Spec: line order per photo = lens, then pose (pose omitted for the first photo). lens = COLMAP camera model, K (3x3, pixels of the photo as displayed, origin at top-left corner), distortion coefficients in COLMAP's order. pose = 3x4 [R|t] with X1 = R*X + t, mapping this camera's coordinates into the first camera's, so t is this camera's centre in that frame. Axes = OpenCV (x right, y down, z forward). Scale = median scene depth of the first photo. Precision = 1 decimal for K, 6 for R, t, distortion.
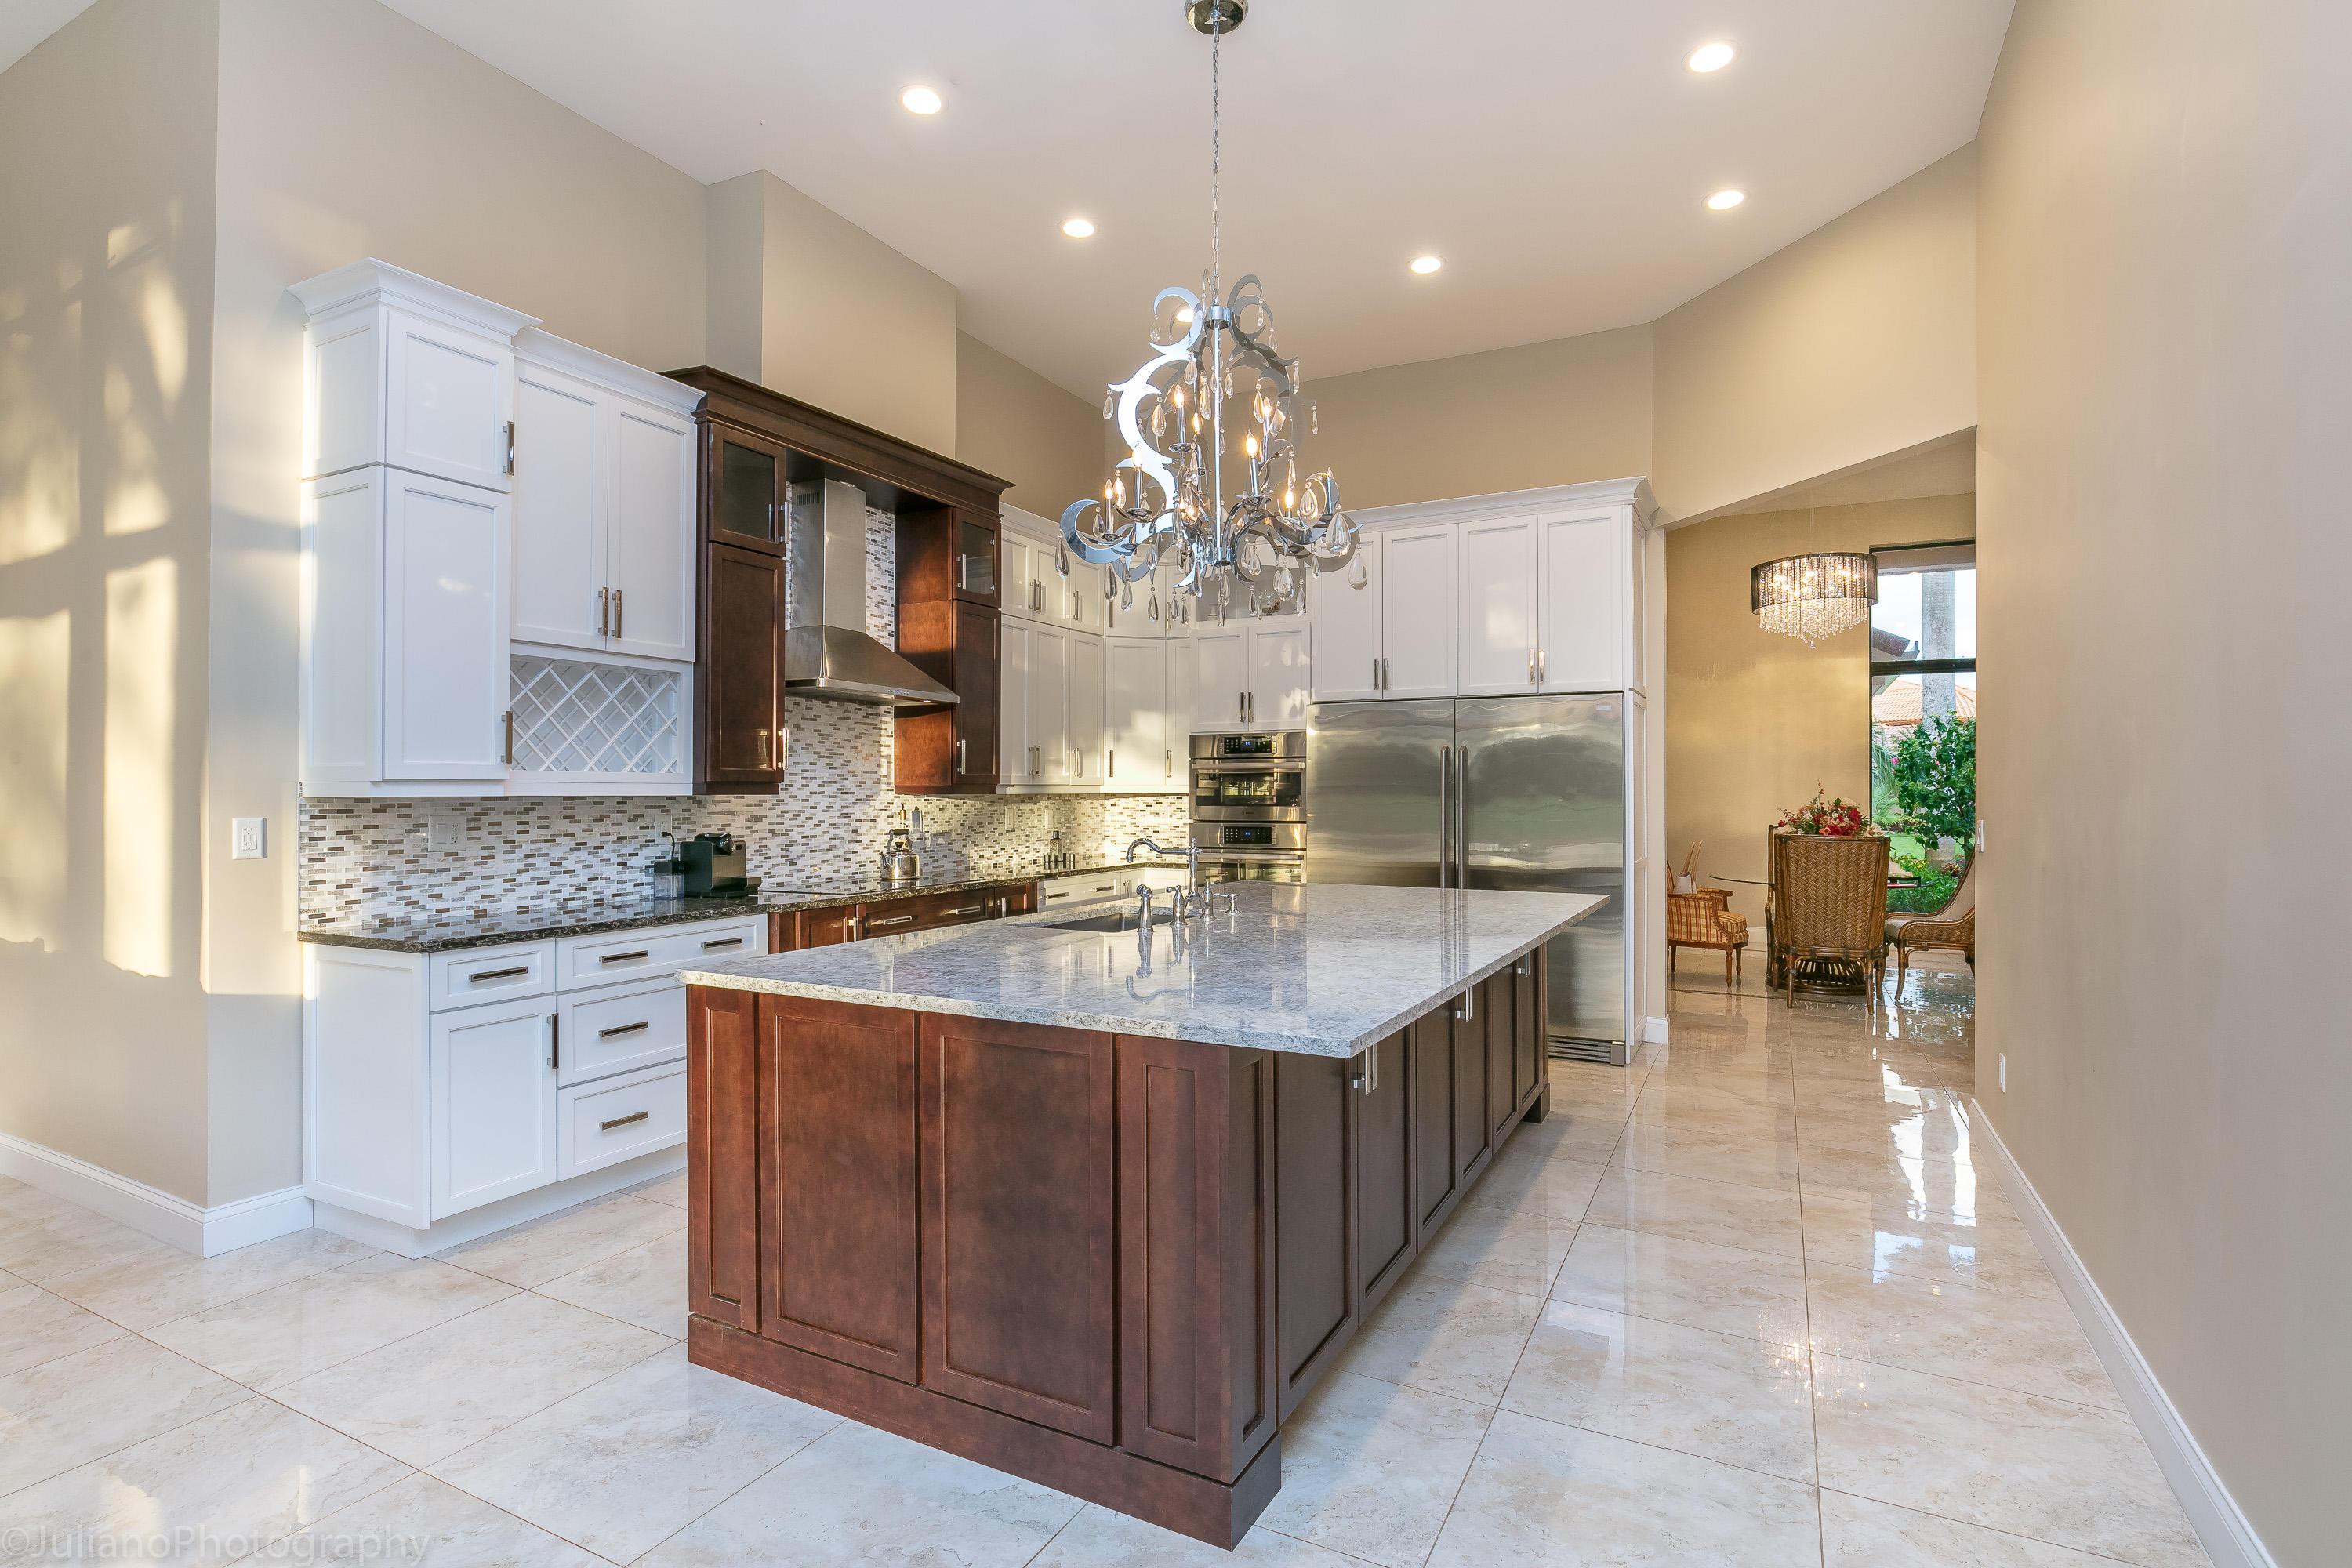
lens RADIAL K [[1144.0, 0, 1177.5], [0, 1144.0, 780.8], [0, 0, 1]] dist [-0.000415, 0.000052]
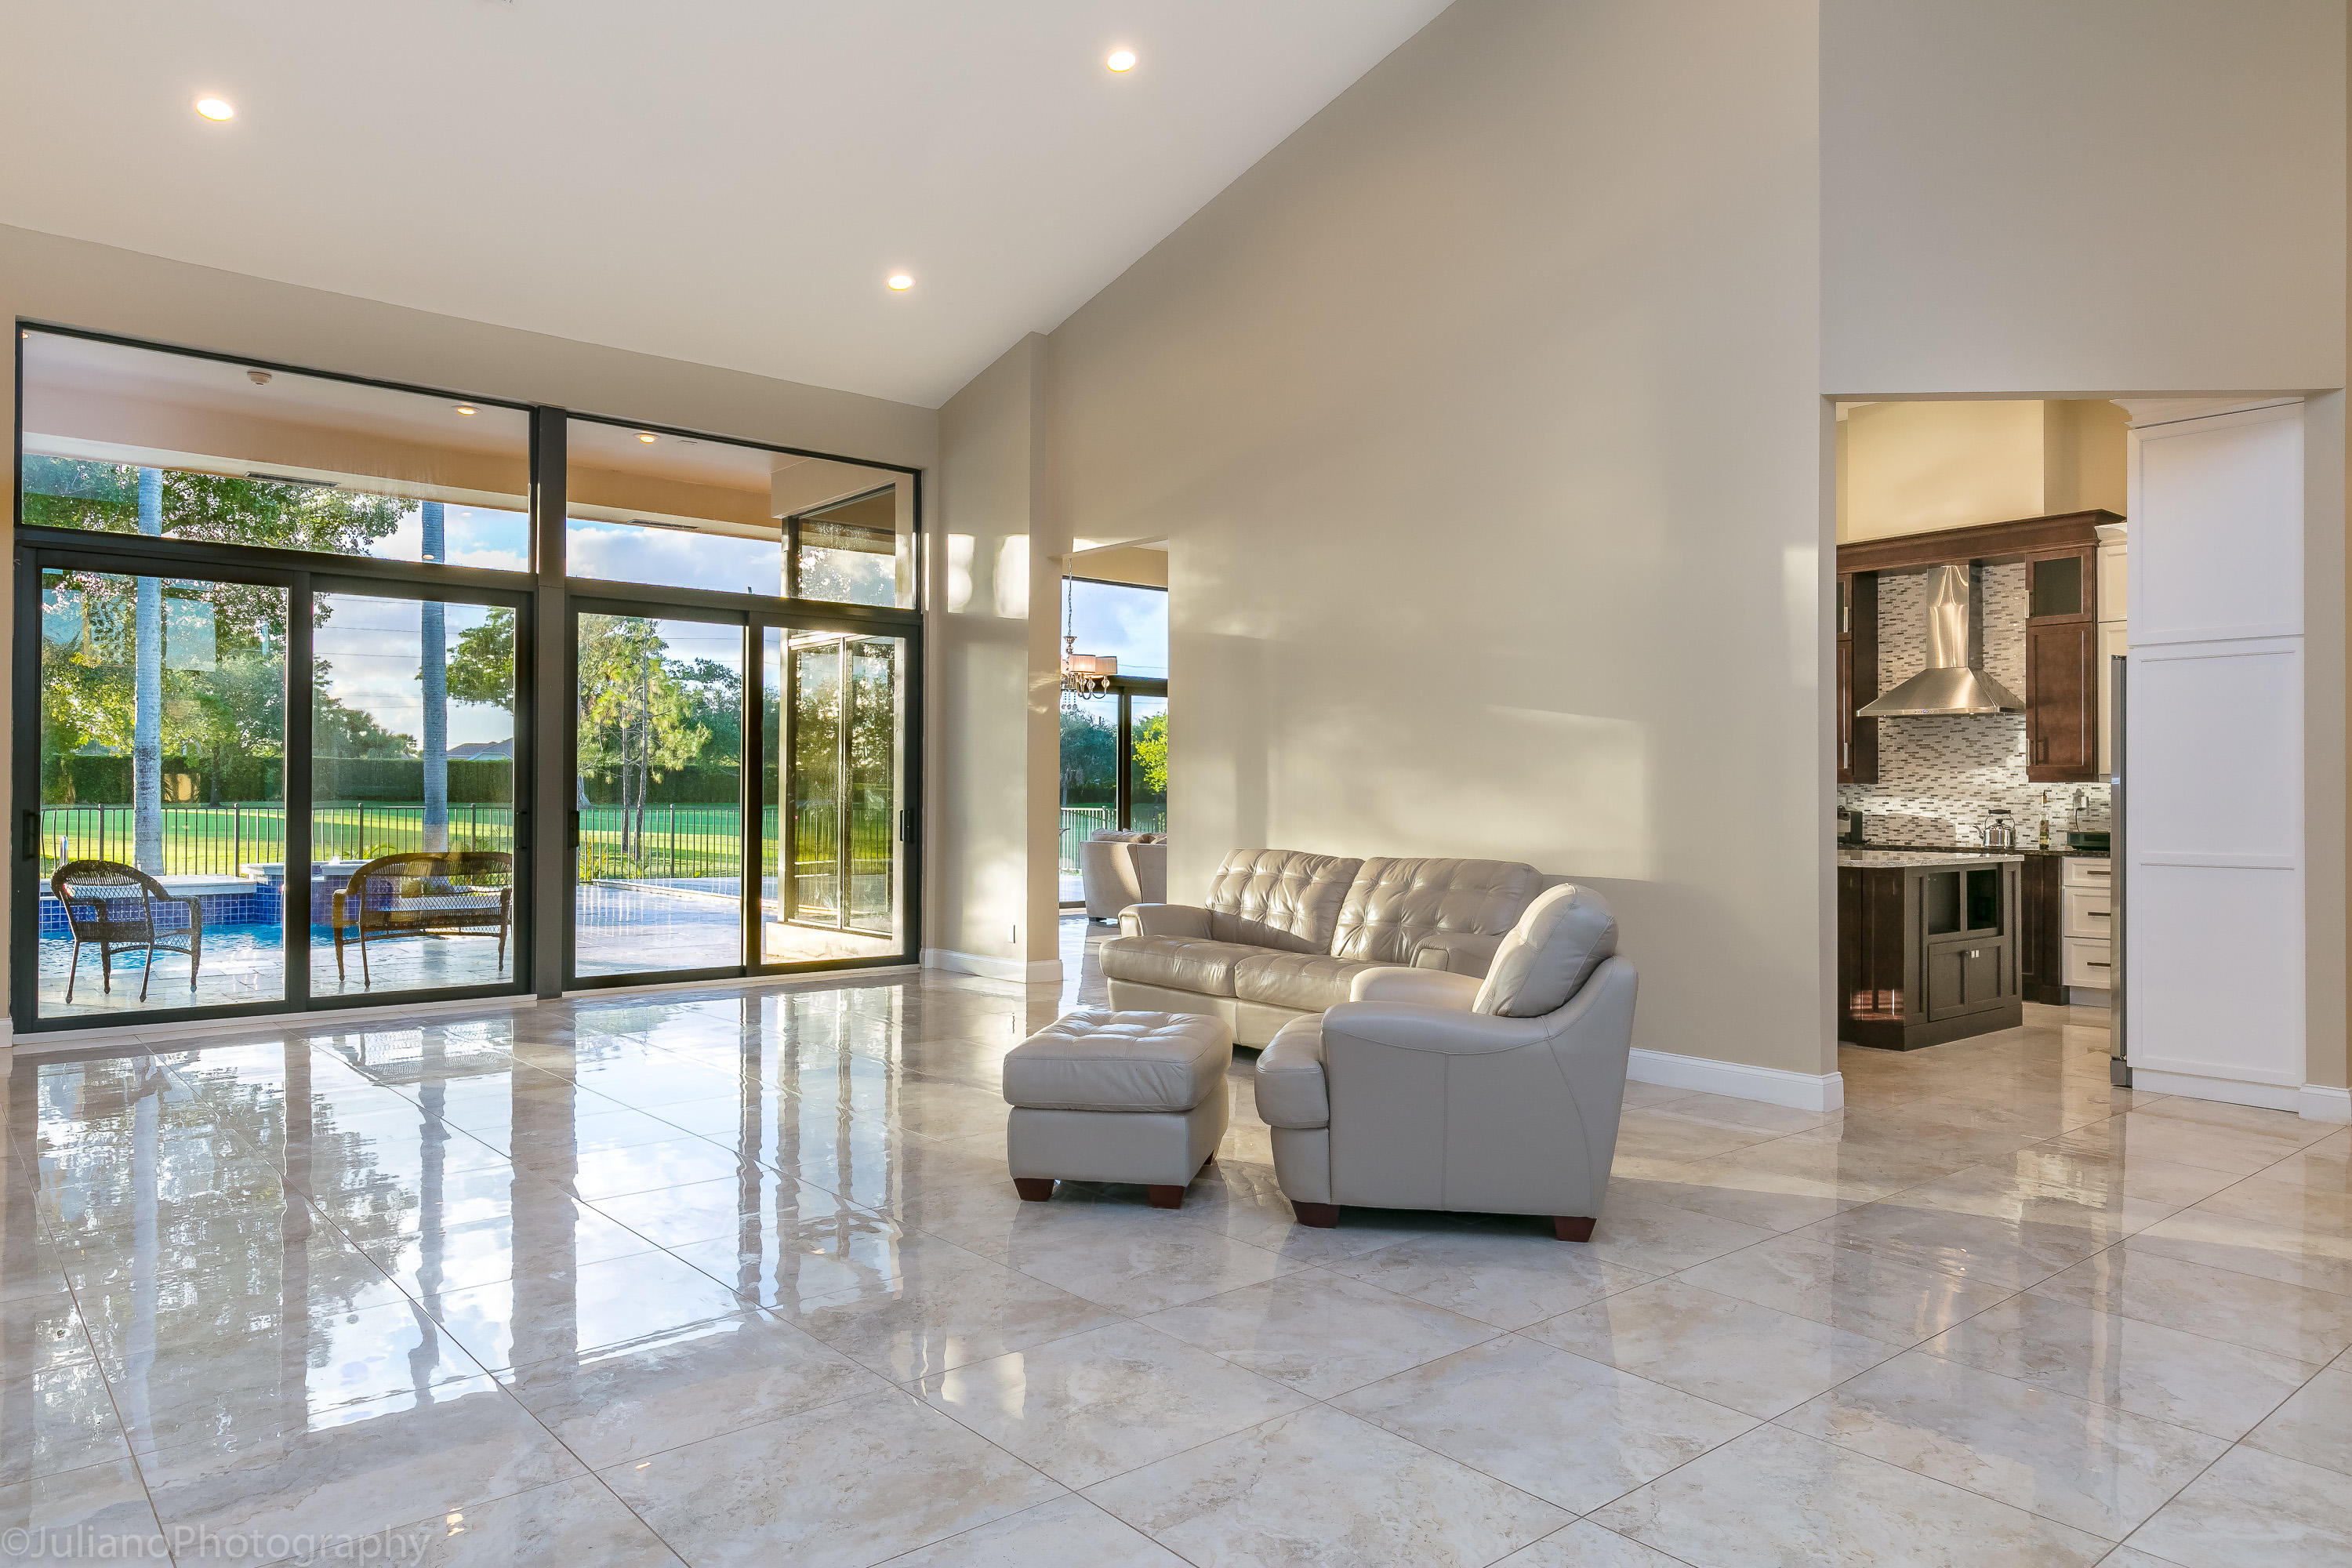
lens RADIAL K [[1595.0, 0, 1174.8], [0, 1595.0, 787.4], [0, 0, 1]] dist [-0.036973, -0.001961]
pose [[-0.320415, -0.002241, -0.947274, 2.228181], [0.010079, 0.999933, -0.005775, 0.021420], [0.947224, -0.011398, -0.320371, 0.839879]]
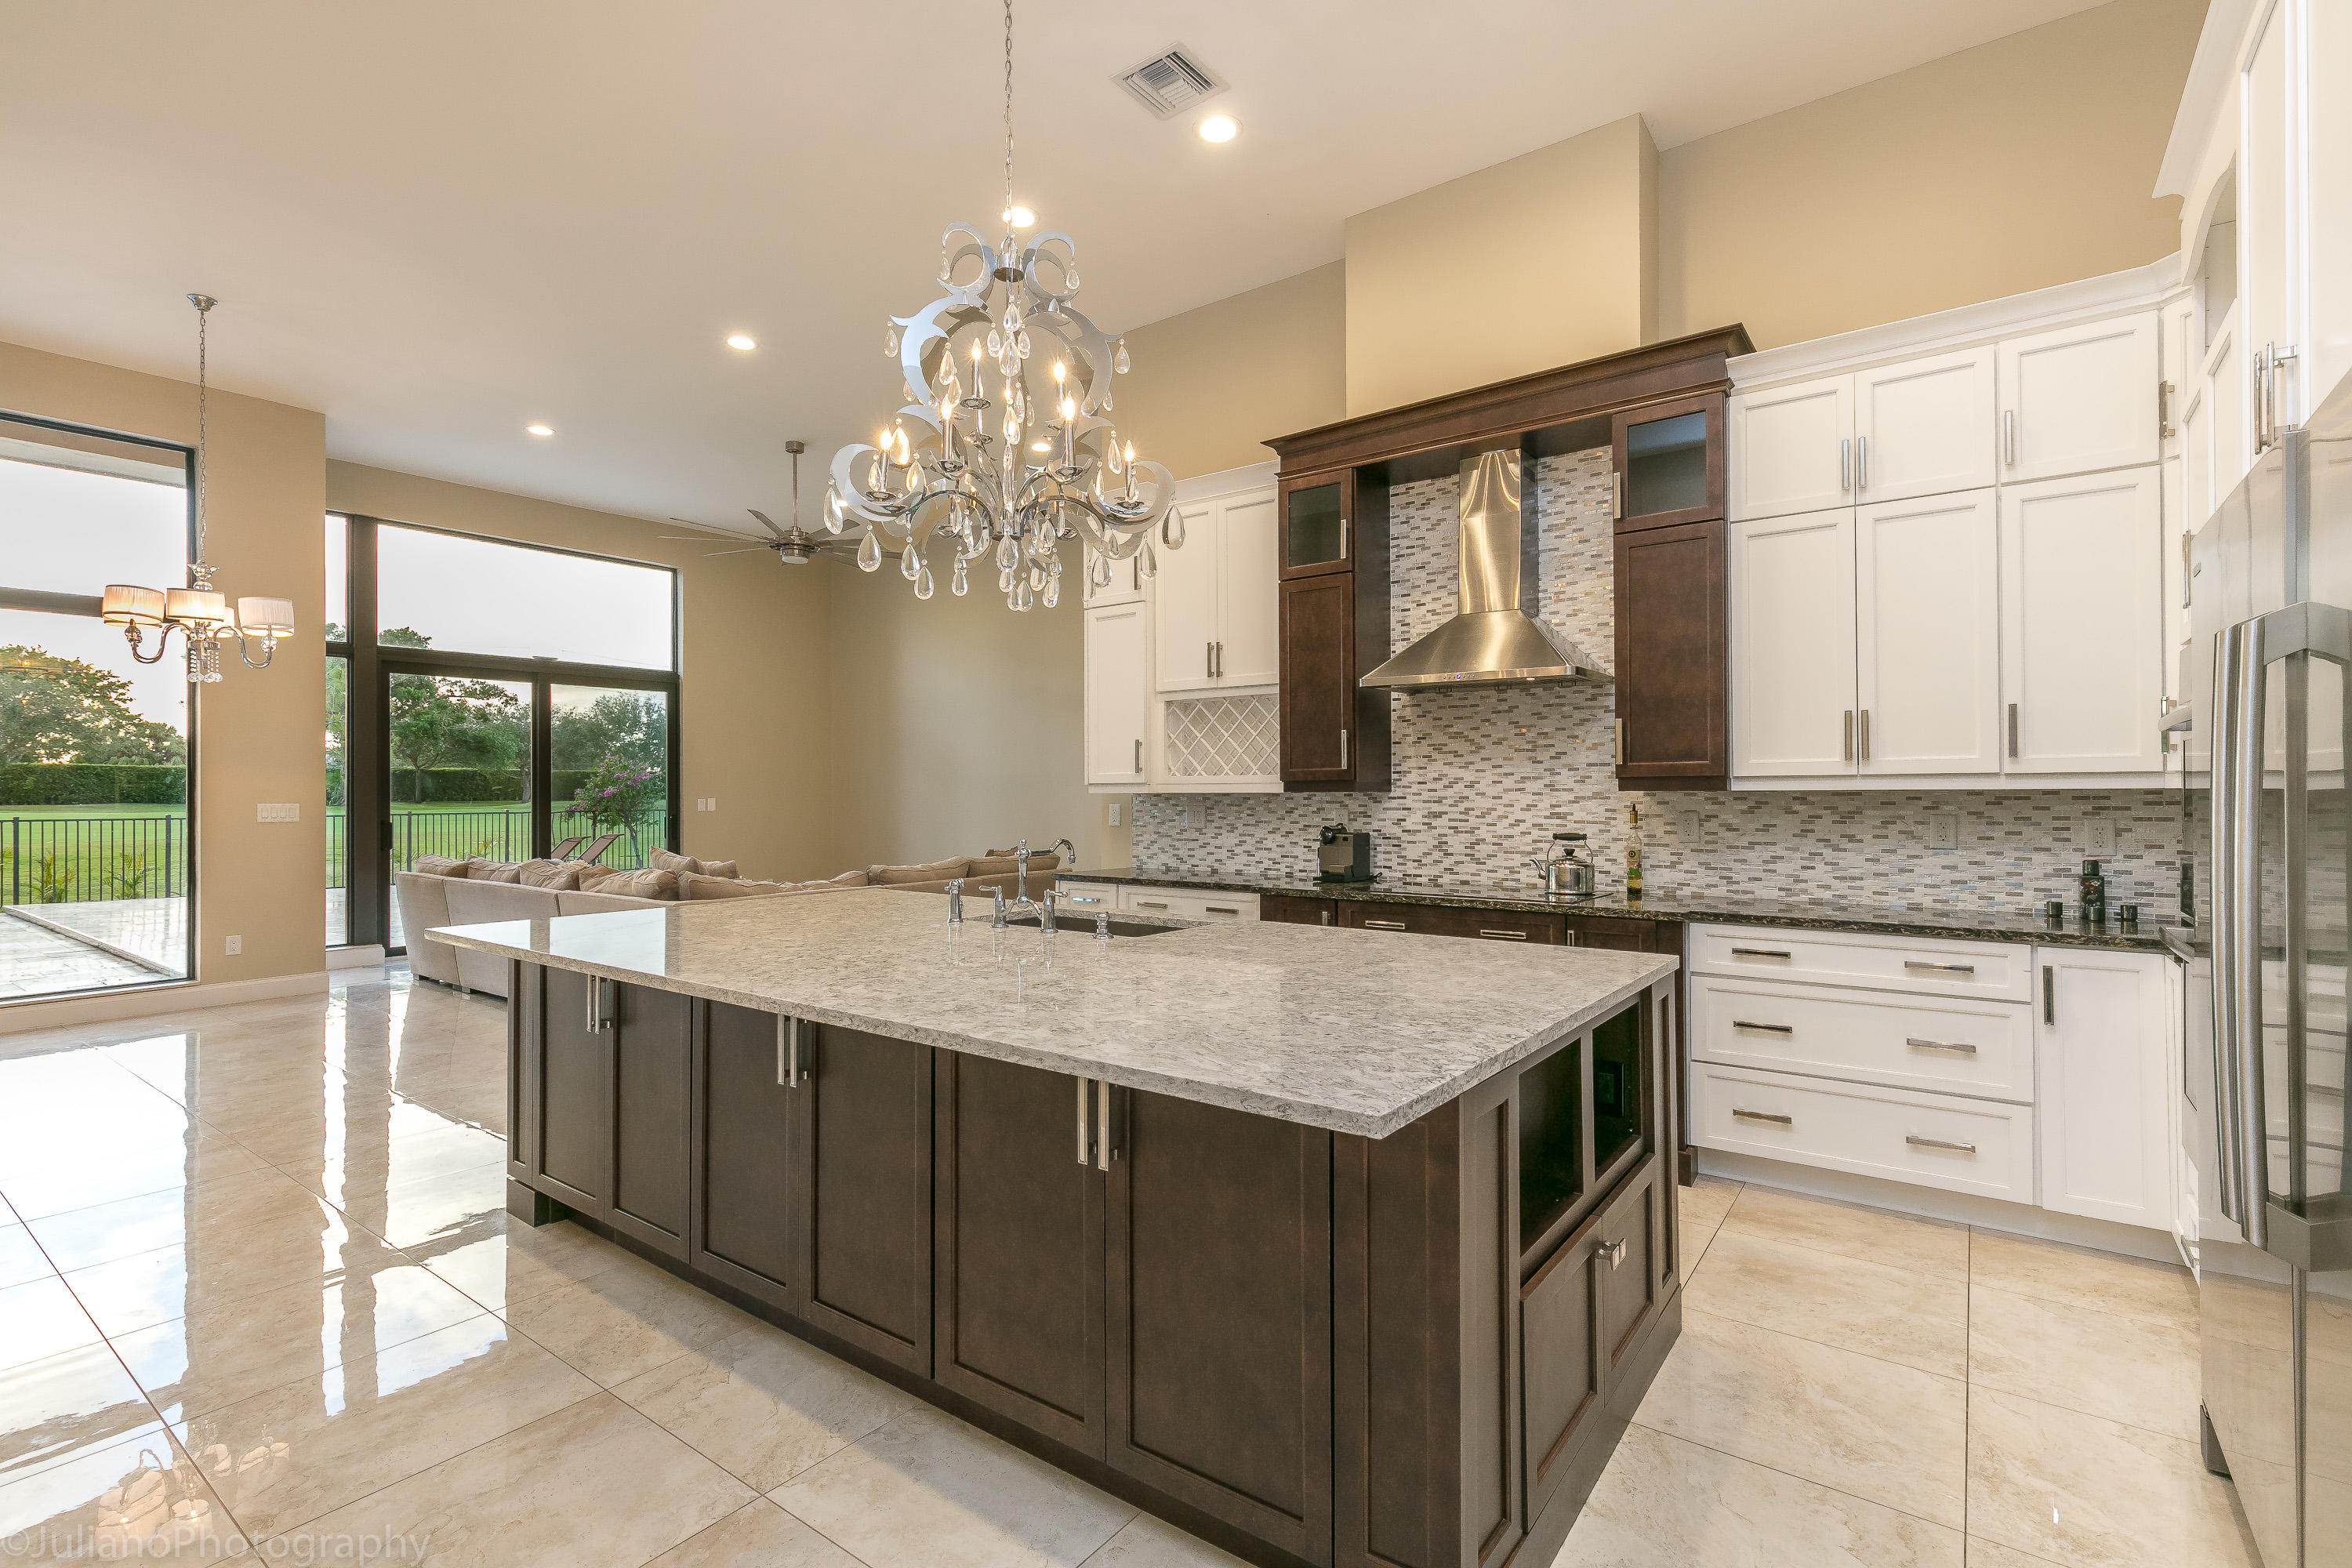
lens RADIAL K [[1076.7, 0, 1183.7], [0, 1076.7, 780.7], [0, 0, 1]] dist [0.000453, -0.000144]
pose [[-0.152446, -0.004973, -0.988299, 0.707045], [0.016159, 0.999841, -0.007523, 0.006532], [0.988180, -0.017117, -0.152342, 1.043360]]
